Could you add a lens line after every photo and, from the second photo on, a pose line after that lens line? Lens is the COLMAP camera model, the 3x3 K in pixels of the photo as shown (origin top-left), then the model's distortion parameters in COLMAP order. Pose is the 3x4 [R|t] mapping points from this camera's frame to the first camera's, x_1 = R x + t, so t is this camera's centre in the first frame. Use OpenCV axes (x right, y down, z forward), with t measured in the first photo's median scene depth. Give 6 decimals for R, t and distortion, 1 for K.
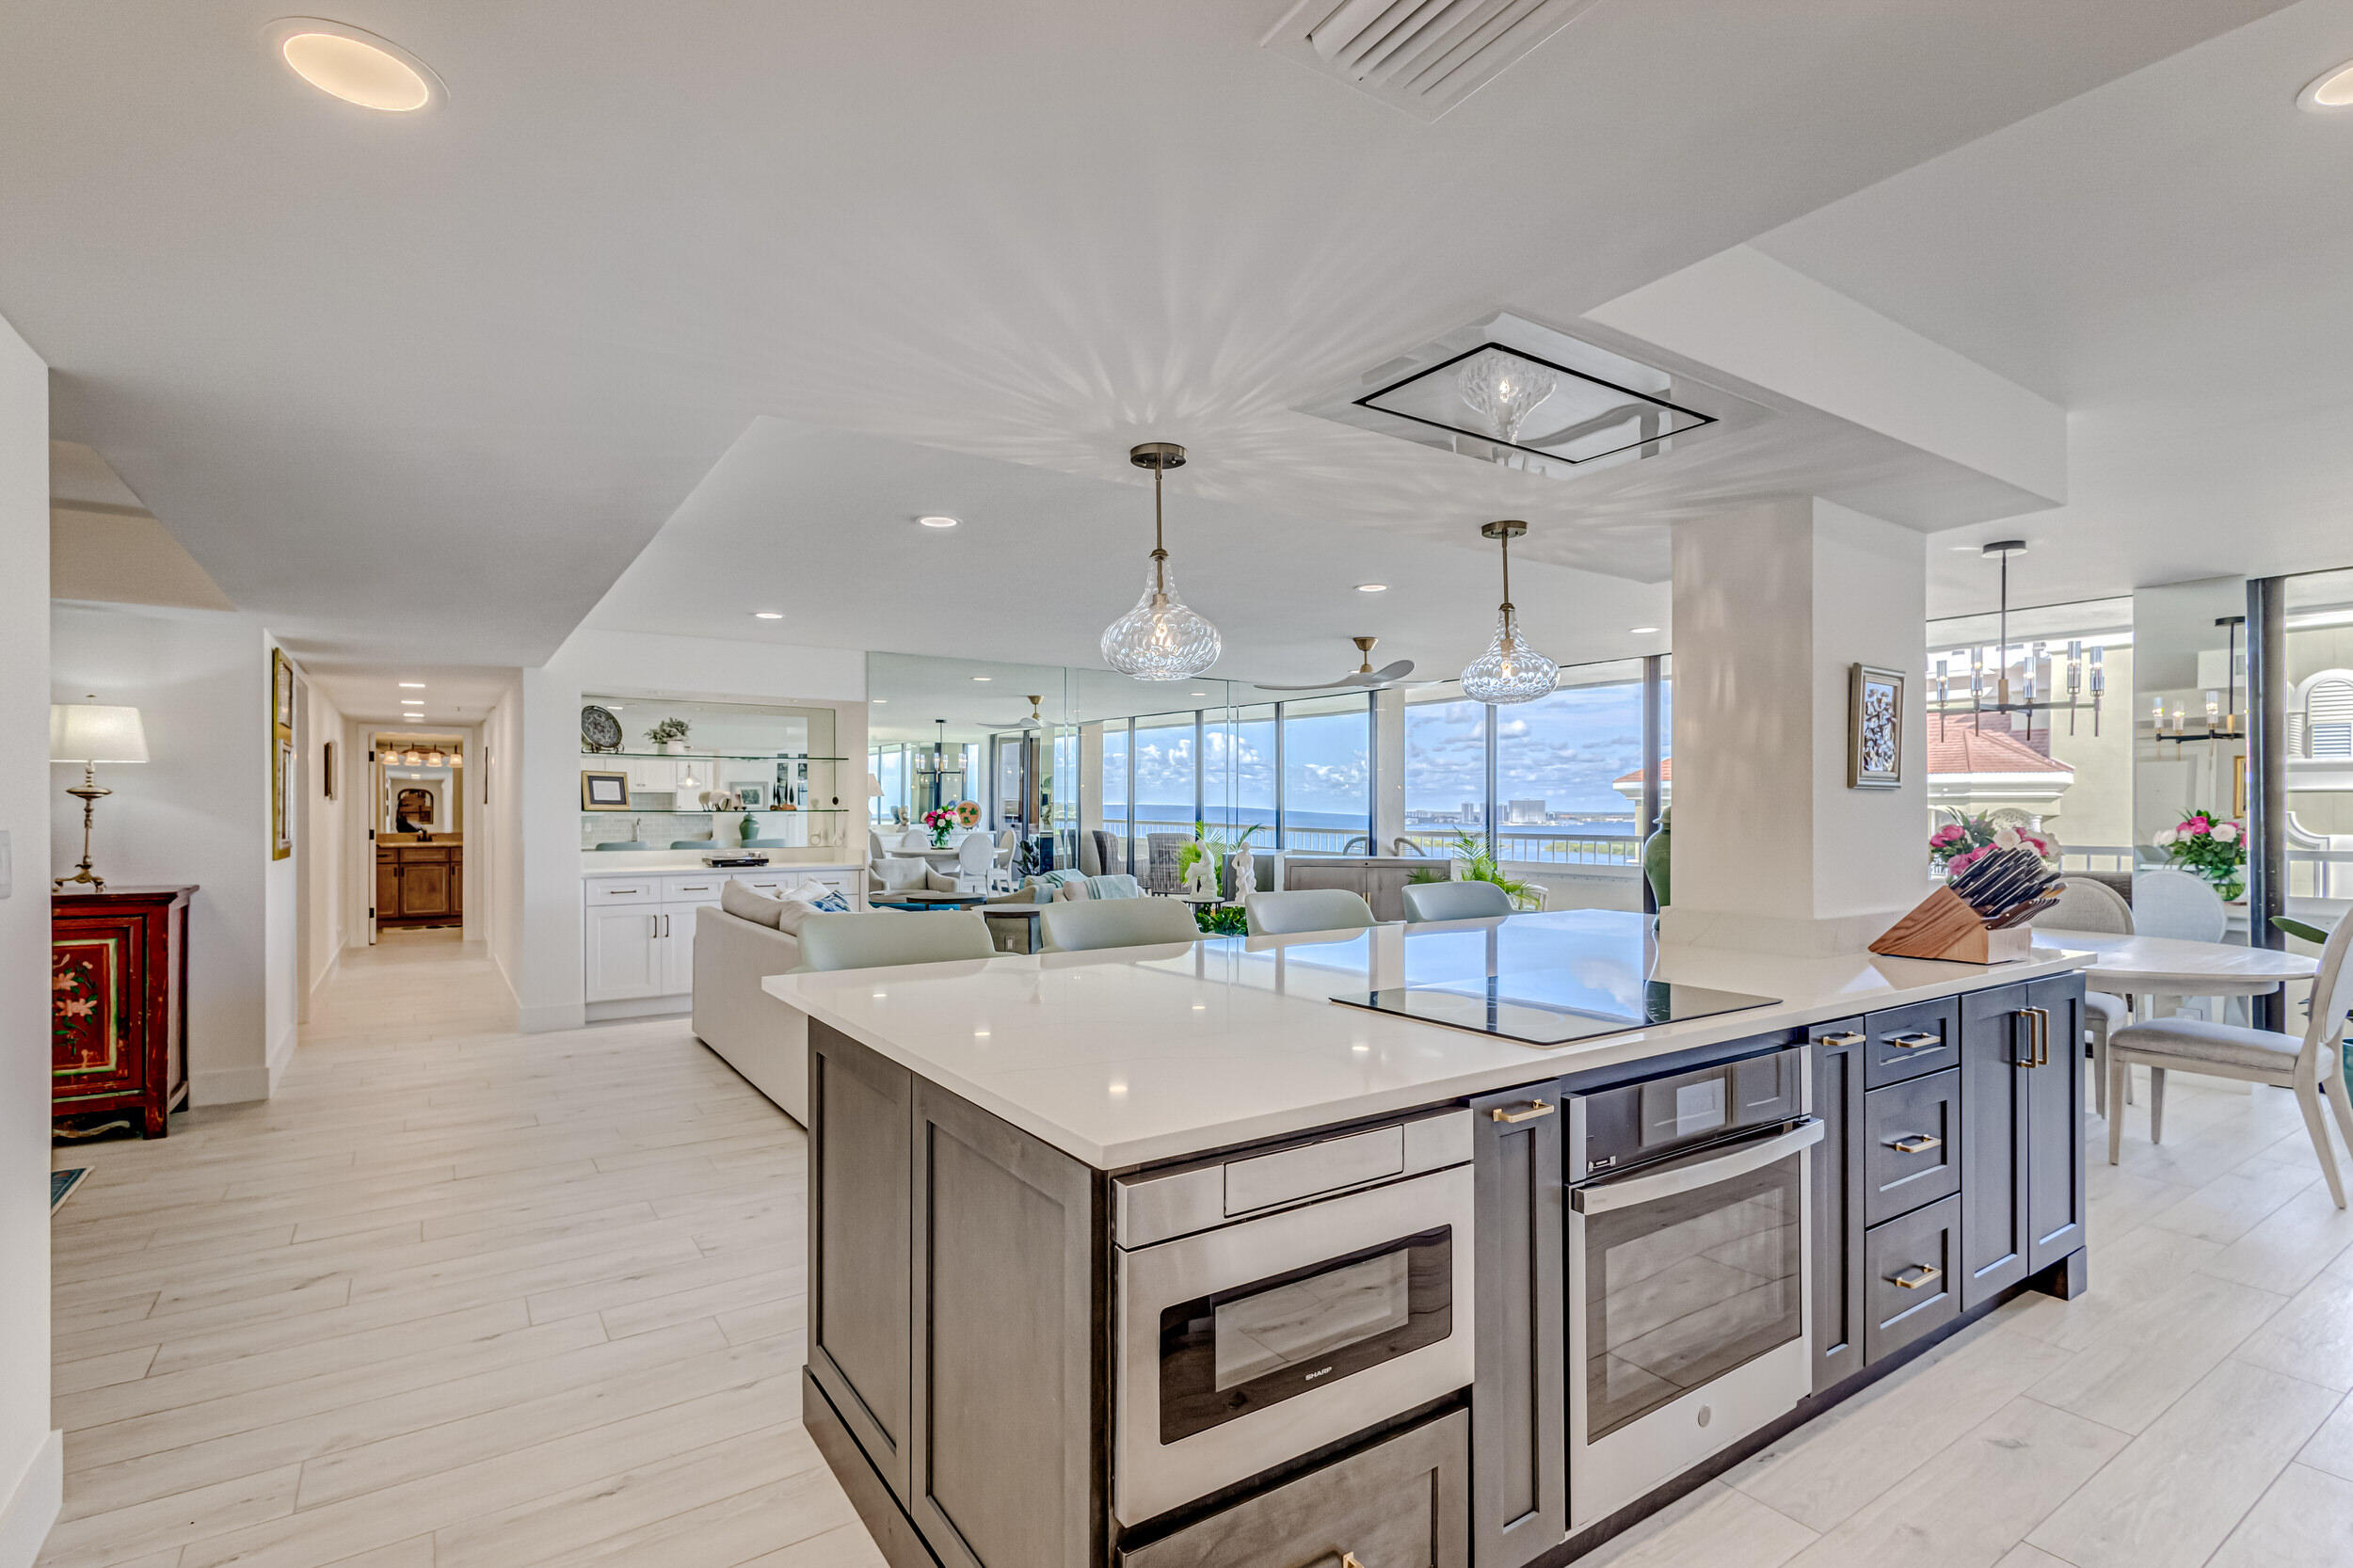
lens RADIAL K [[1105.4, 0, 1165.2], [0, 1105.4, 812.1], [0, 0, 1]] dist [0.011402, -0.000833]
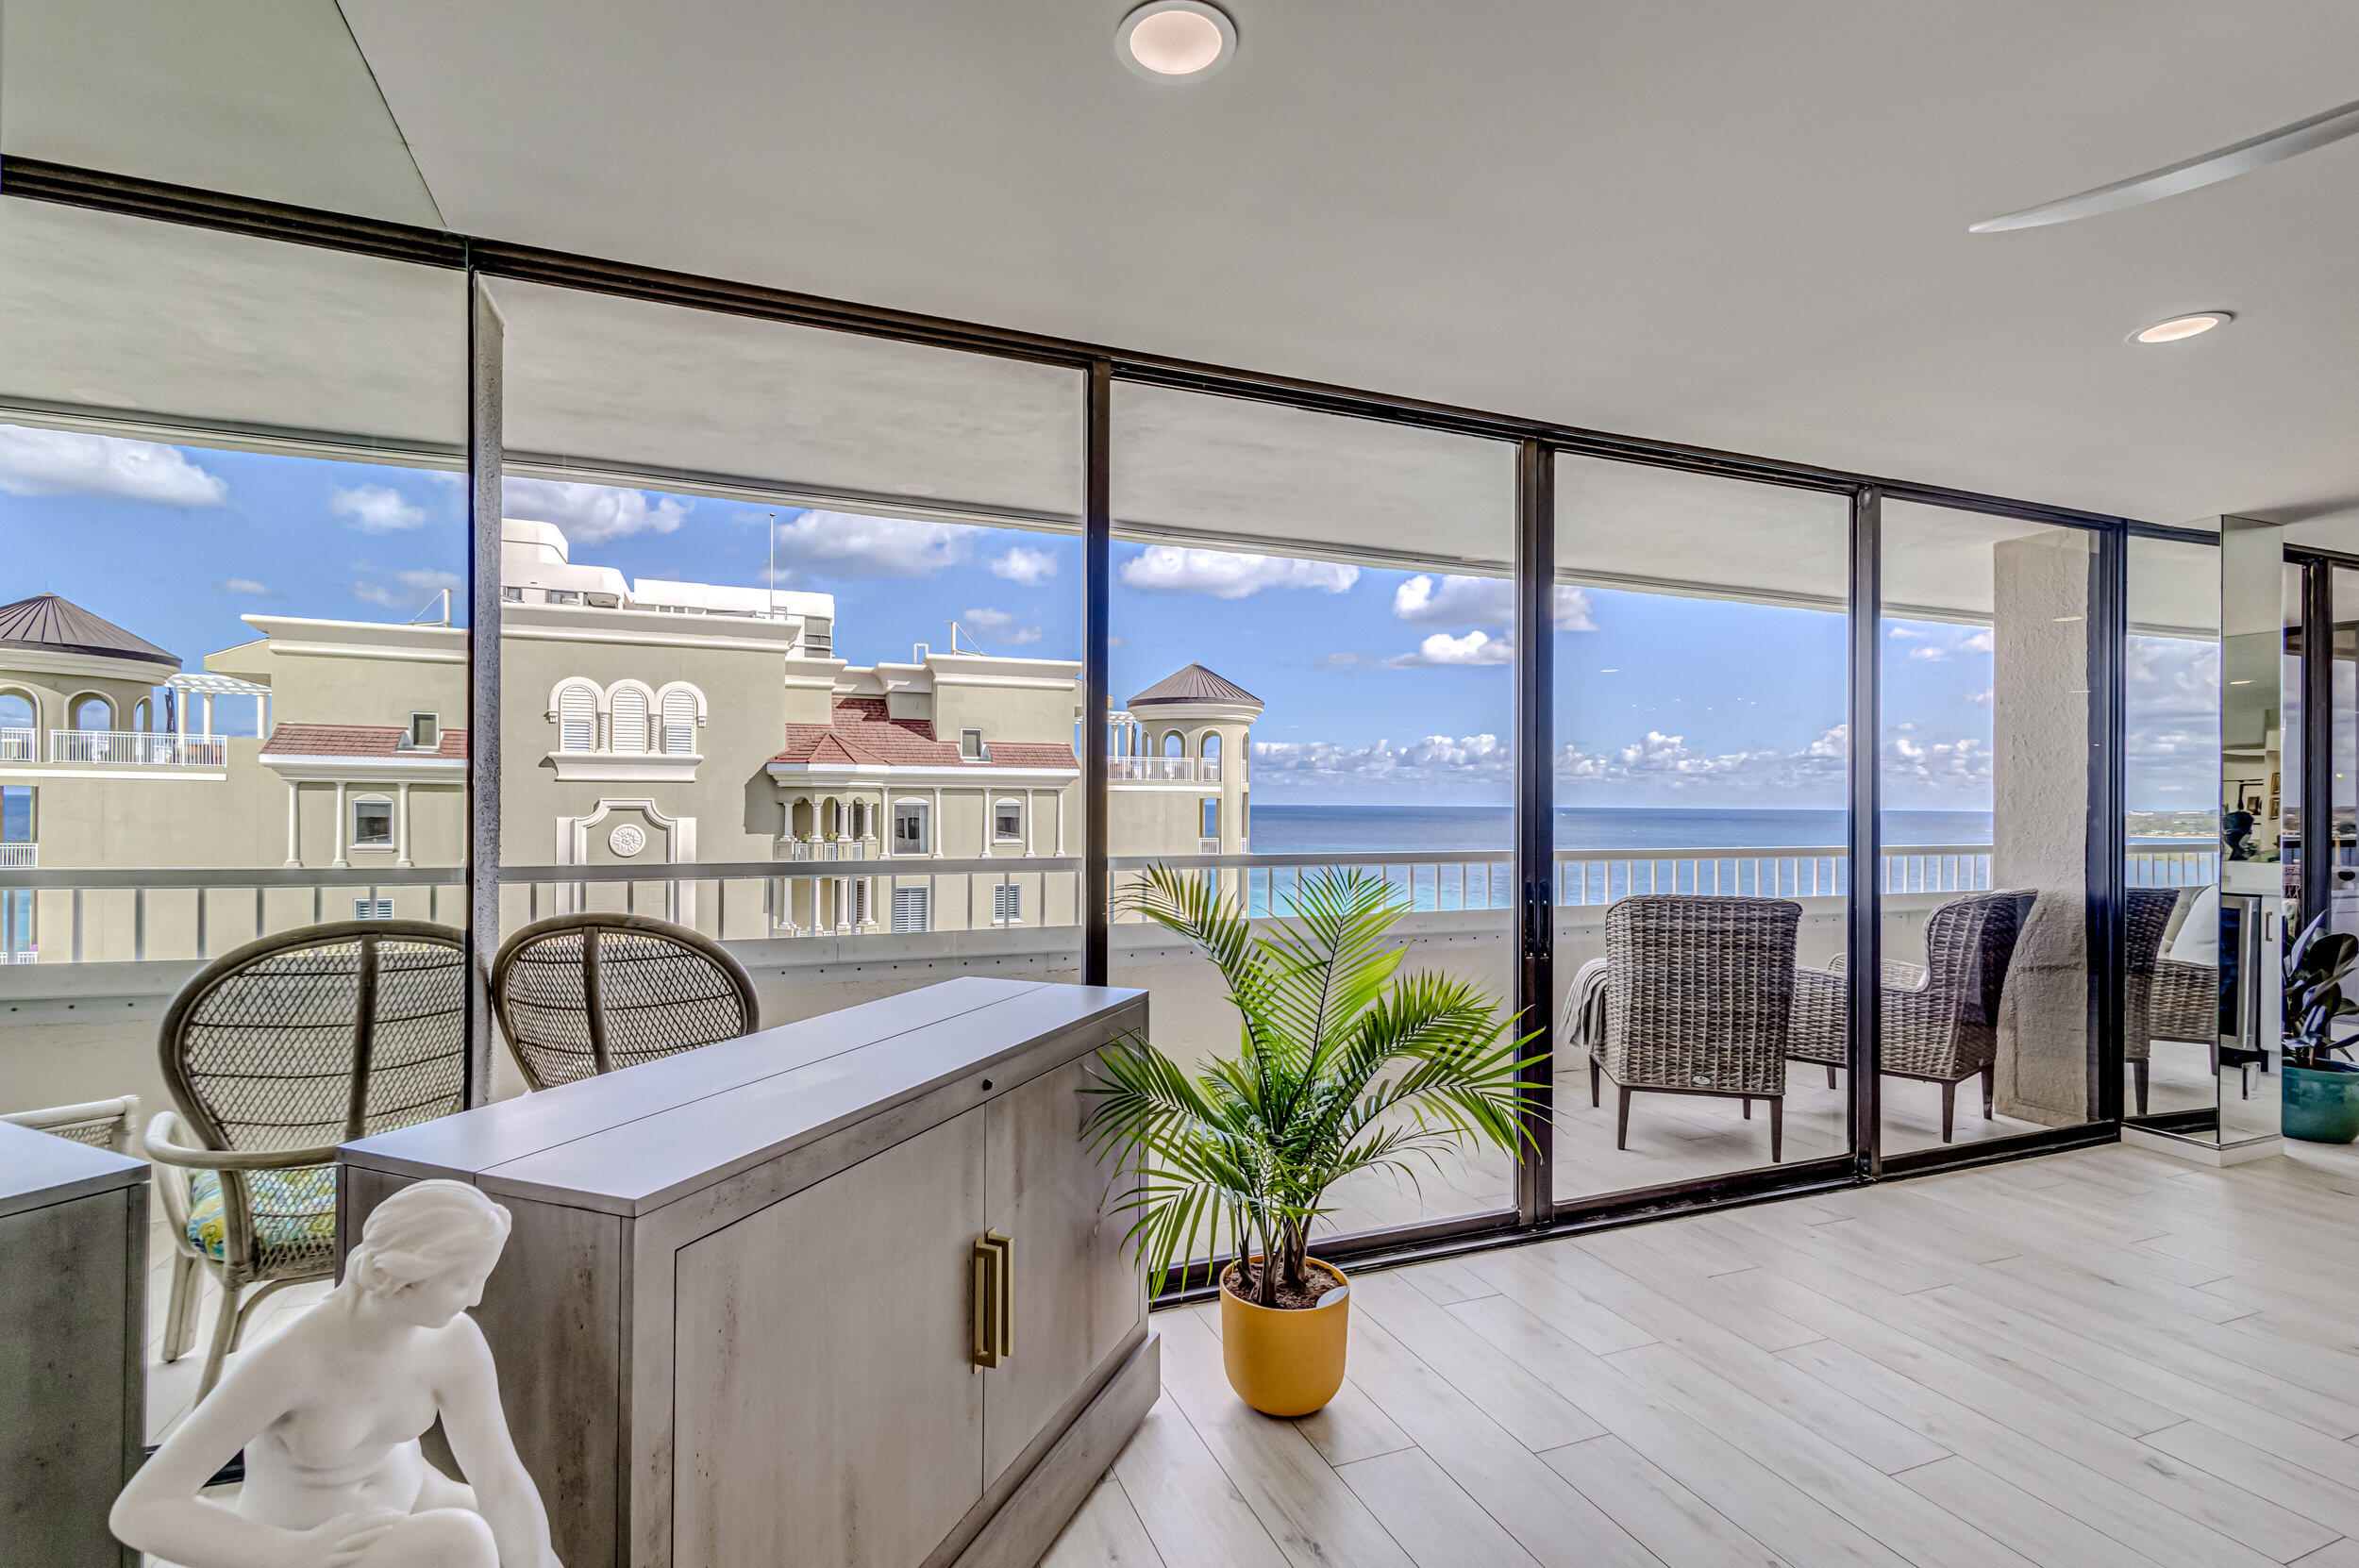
lens RADIAL K [[1088.3, 0, 1167.7], [0, 1088.3, 792.3], [0, 0, 1]] dist [0.008277, -0.000579]
pose [[0.209022, 0.007190, 0.977885, -0.001907], [-0.003580, 0.999972, -0.006588, -0.007615], [-0.977904, -0.002124, 0.209042, 1.351847]]
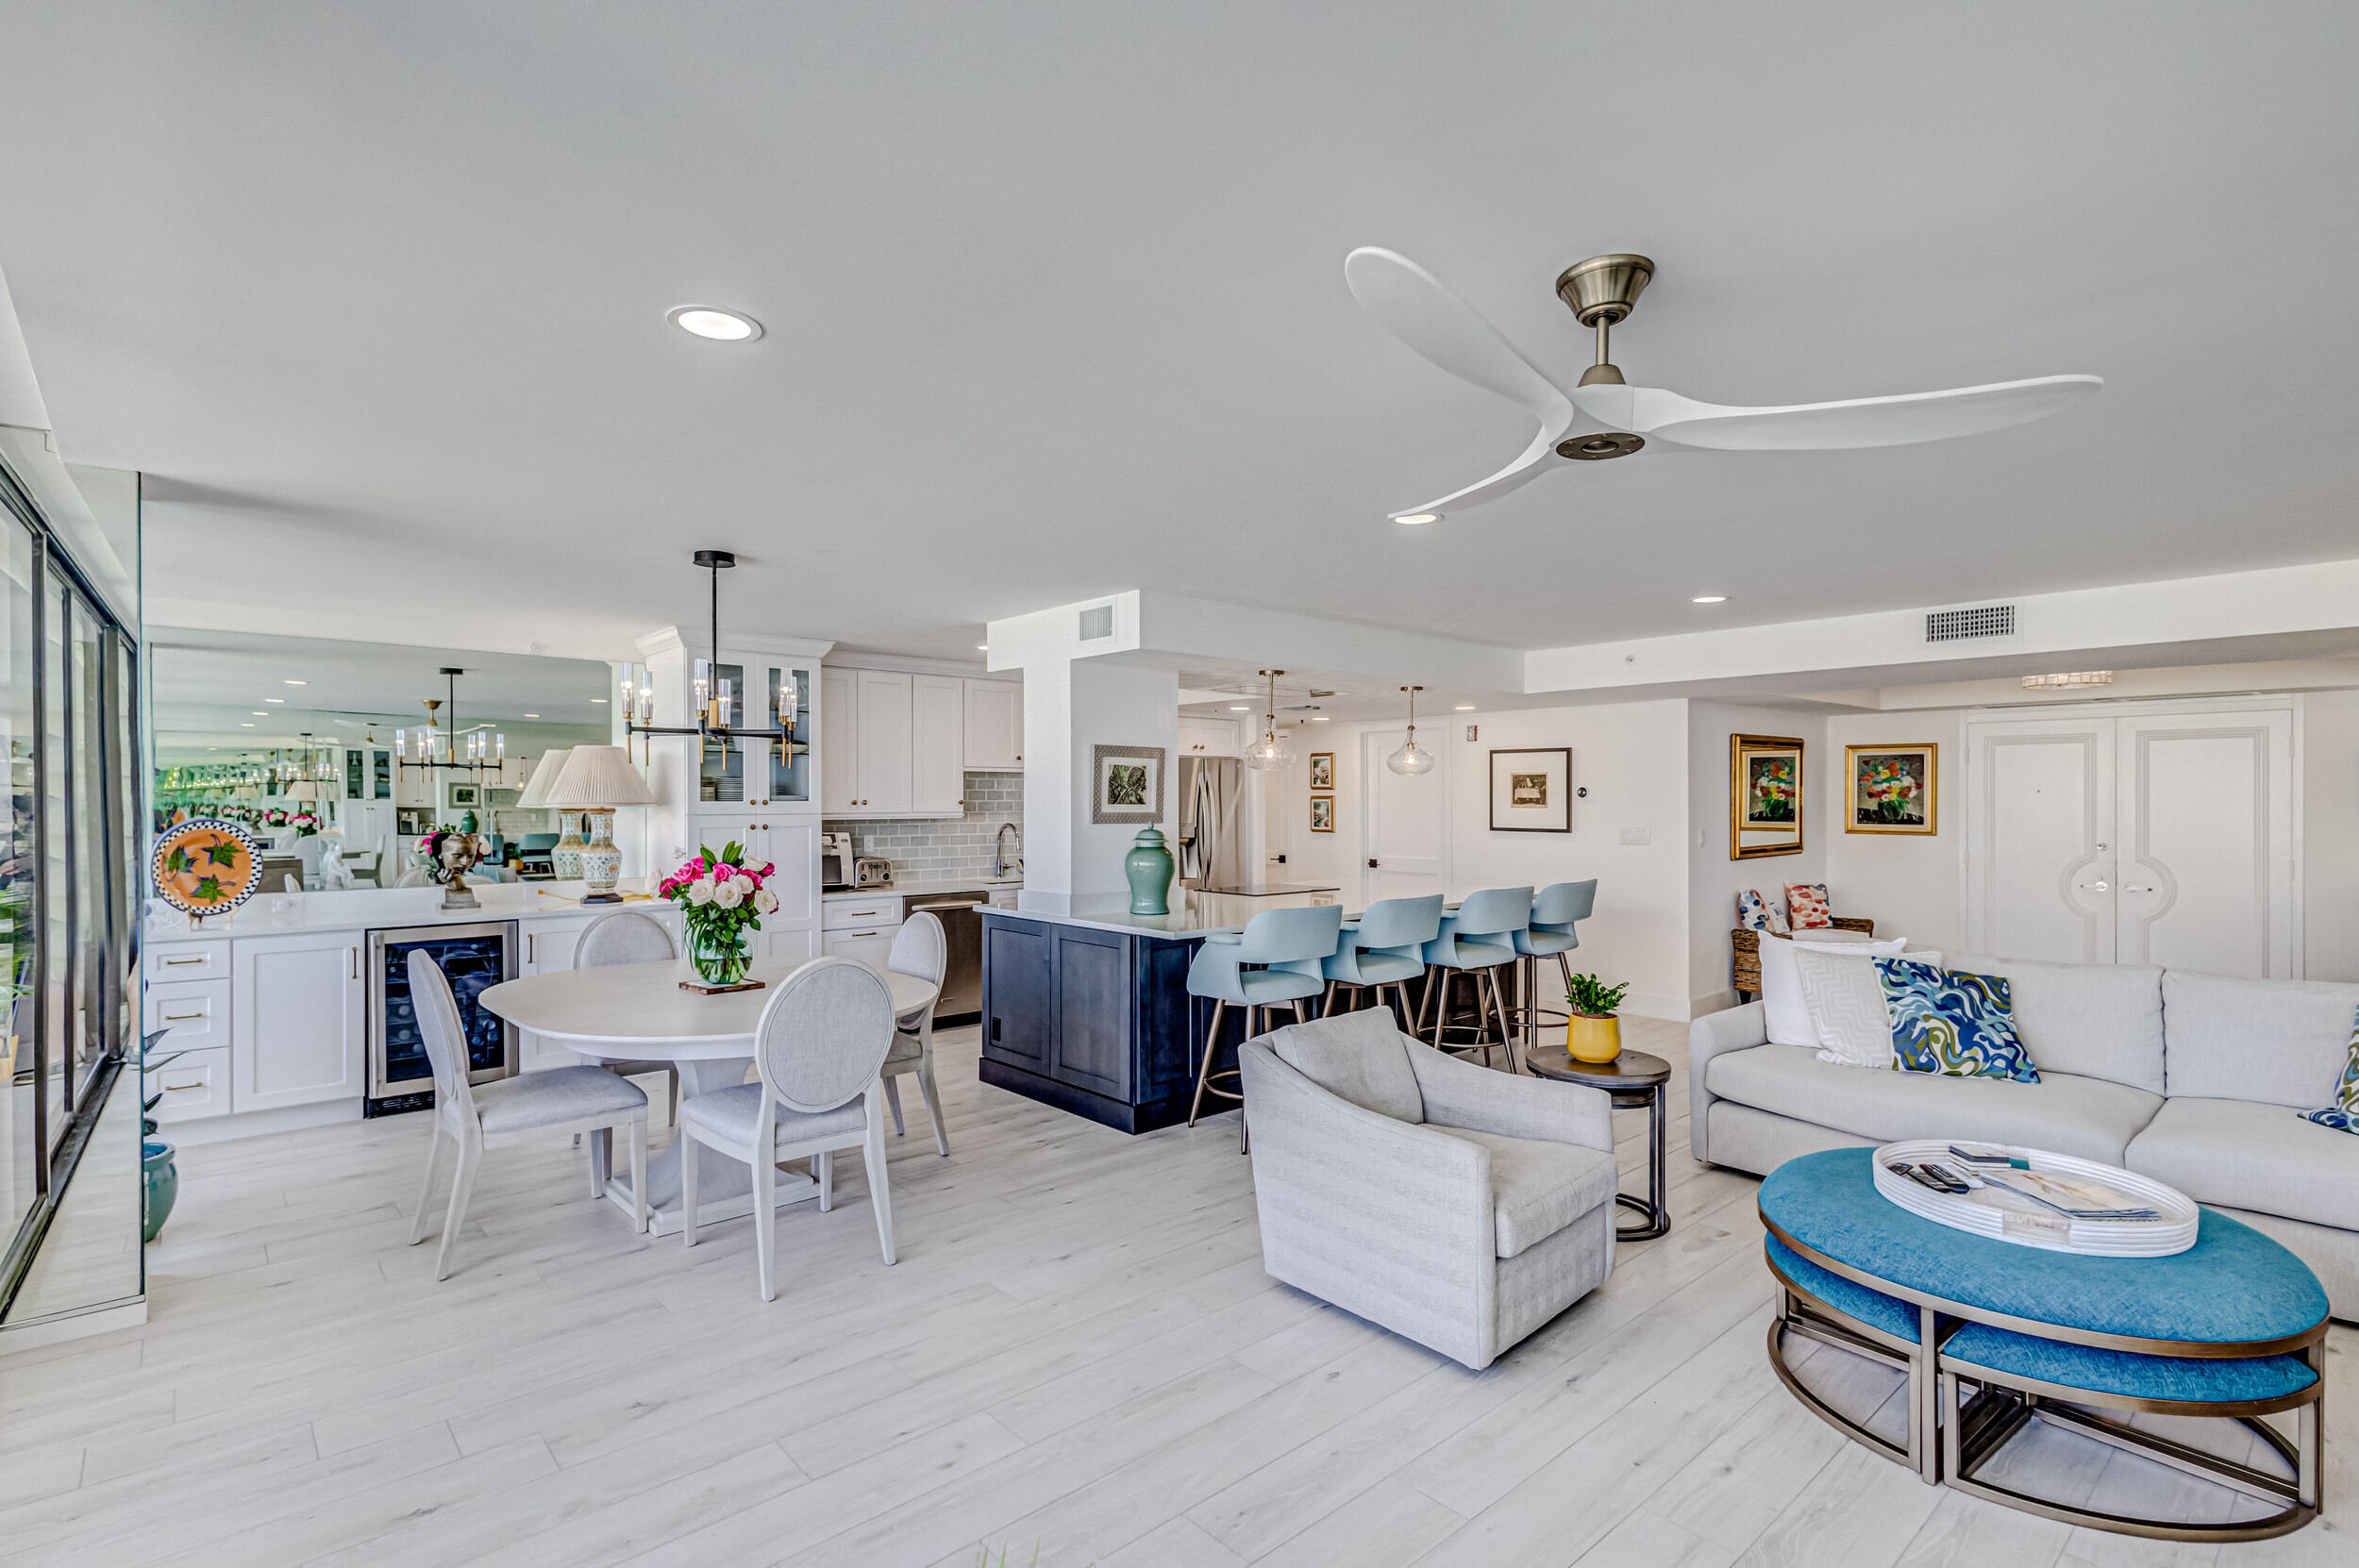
lens RADIAL K [[1112.9, 0, 1170.7], [0, 1112.9, 800.8], [0, 0, 1]] dist [0.014621, -0.001097]
pose [[-0.991073, 0.002910, -0.133285, 0.368694], [0.001727, 0.999958, 0.008988, -0.033489], [0.133306, 0.008678, -0.991037, 1.442069]]
